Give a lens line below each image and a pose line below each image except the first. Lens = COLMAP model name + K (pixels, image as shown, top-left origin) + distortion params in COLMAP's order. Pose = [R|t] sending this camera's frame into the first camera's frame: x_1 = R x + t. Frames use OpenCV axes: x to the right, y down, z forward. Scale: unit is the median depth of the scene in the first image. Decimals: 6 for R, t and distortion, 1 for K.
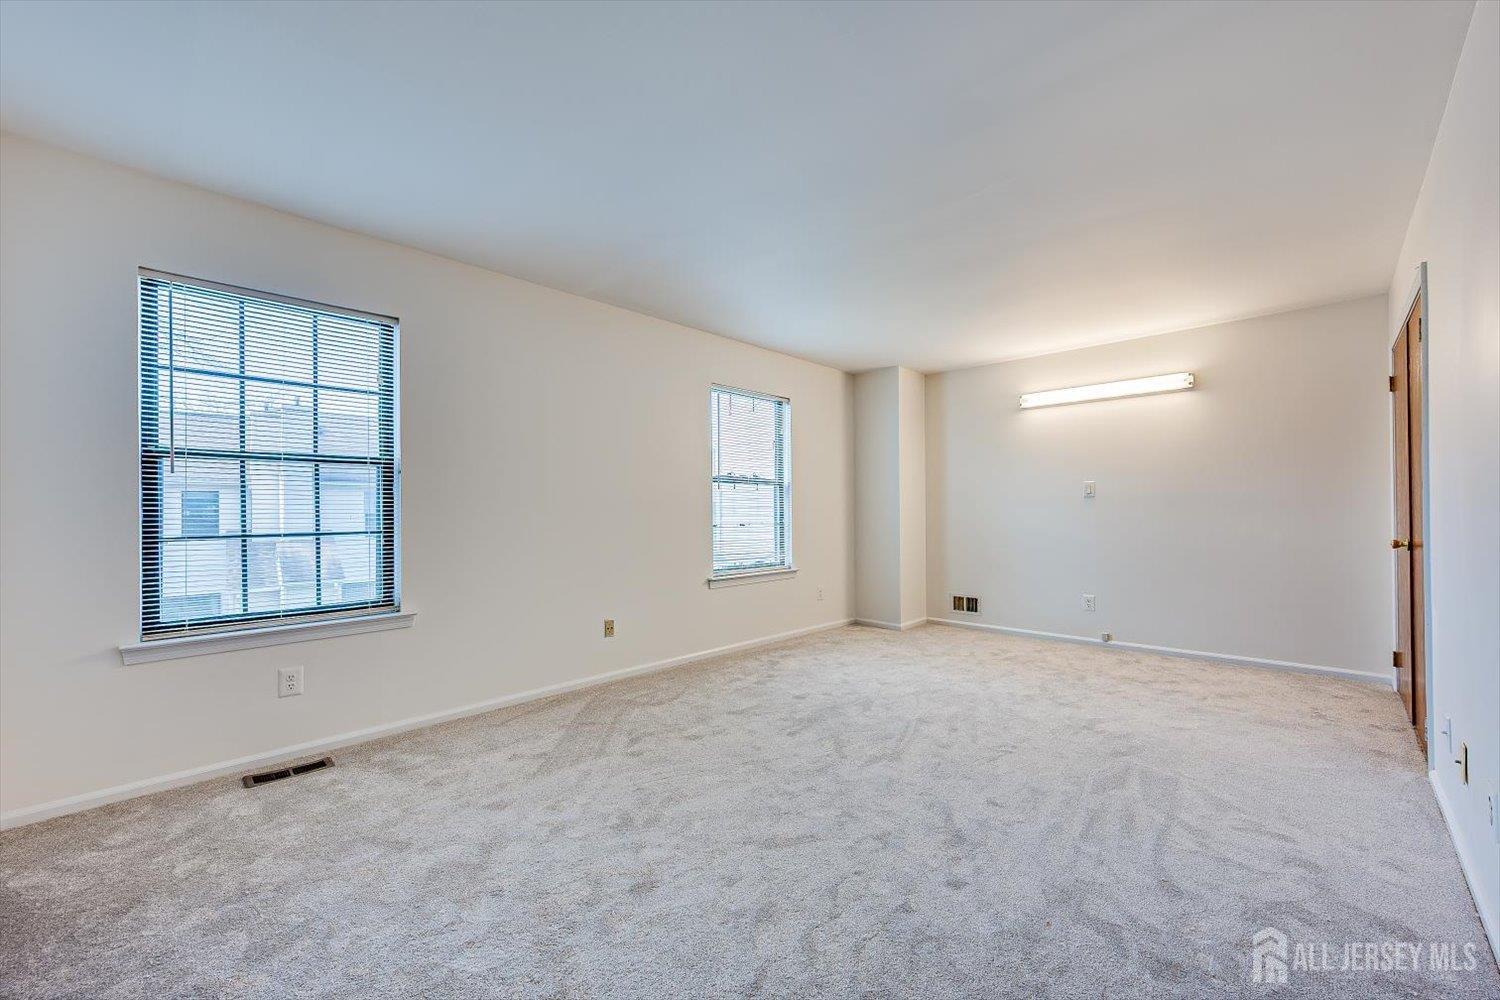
lens RADIAL K [[632.5, 0, 755.9], [0, 632.5, 507.2], [0, 0, 1]] dist [-0.000023, -0.000114]
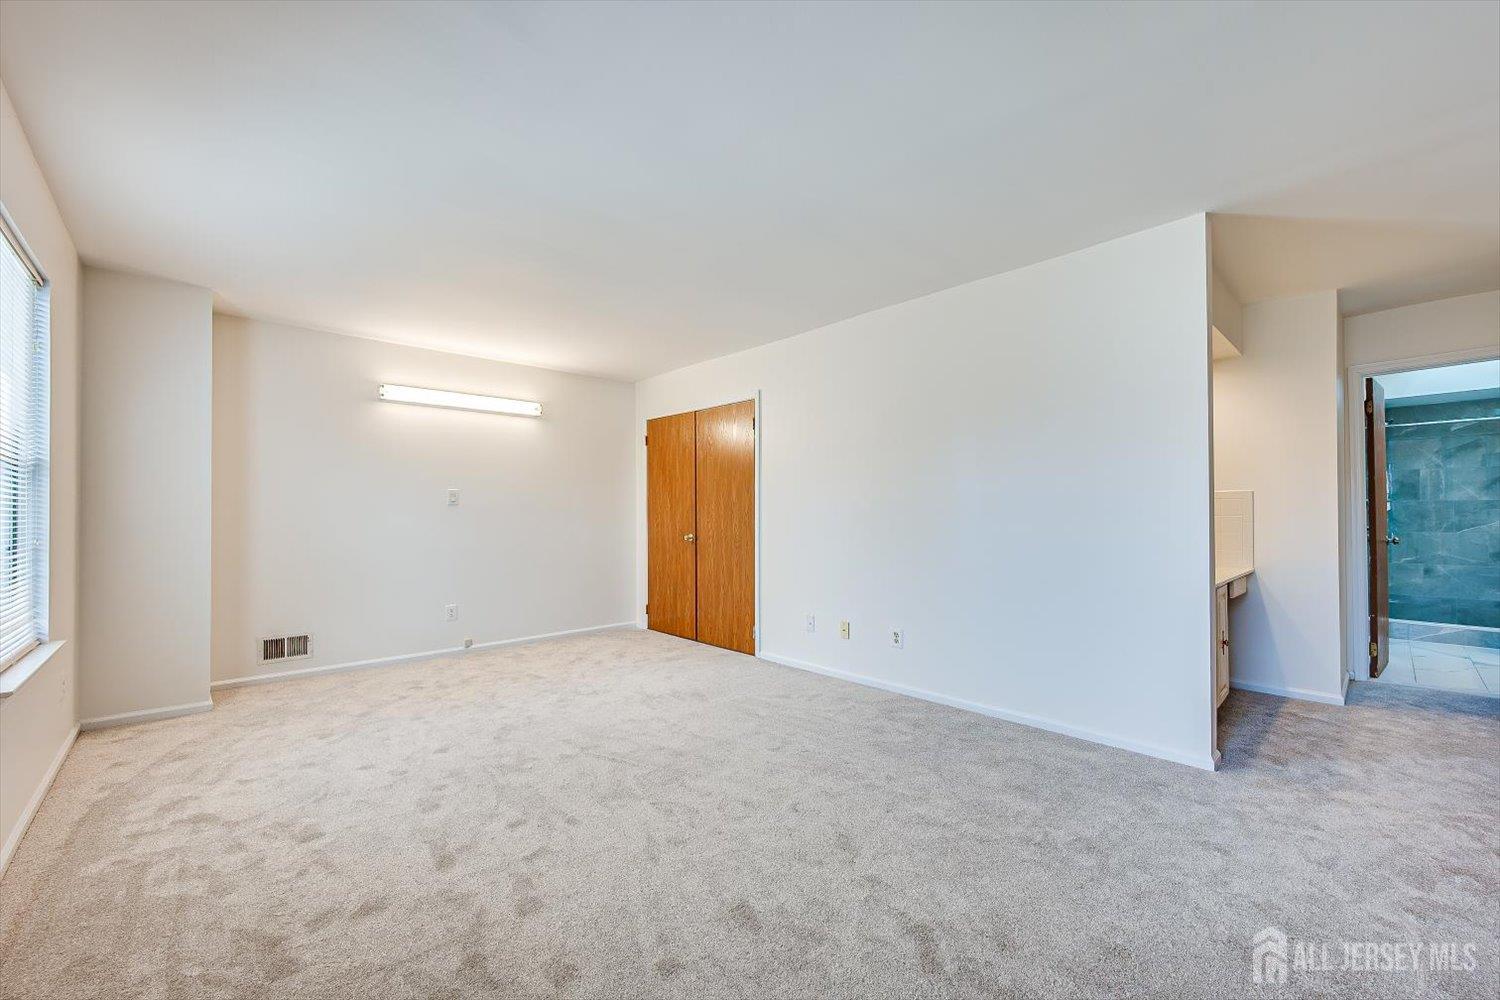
lens RADIAL K [[632.5, 0, 755.9], [0, 632.5, 507.2], [0, 0, 1]] dist [-0.000023, -0.000114]
pose [[0.009604, 0.015992, 0.999826, -0.498658], [-0.002403, 0.999870, -0.015969, 0.002042], [-0.999951, -0.002249, 0.009642, 0.568295]]
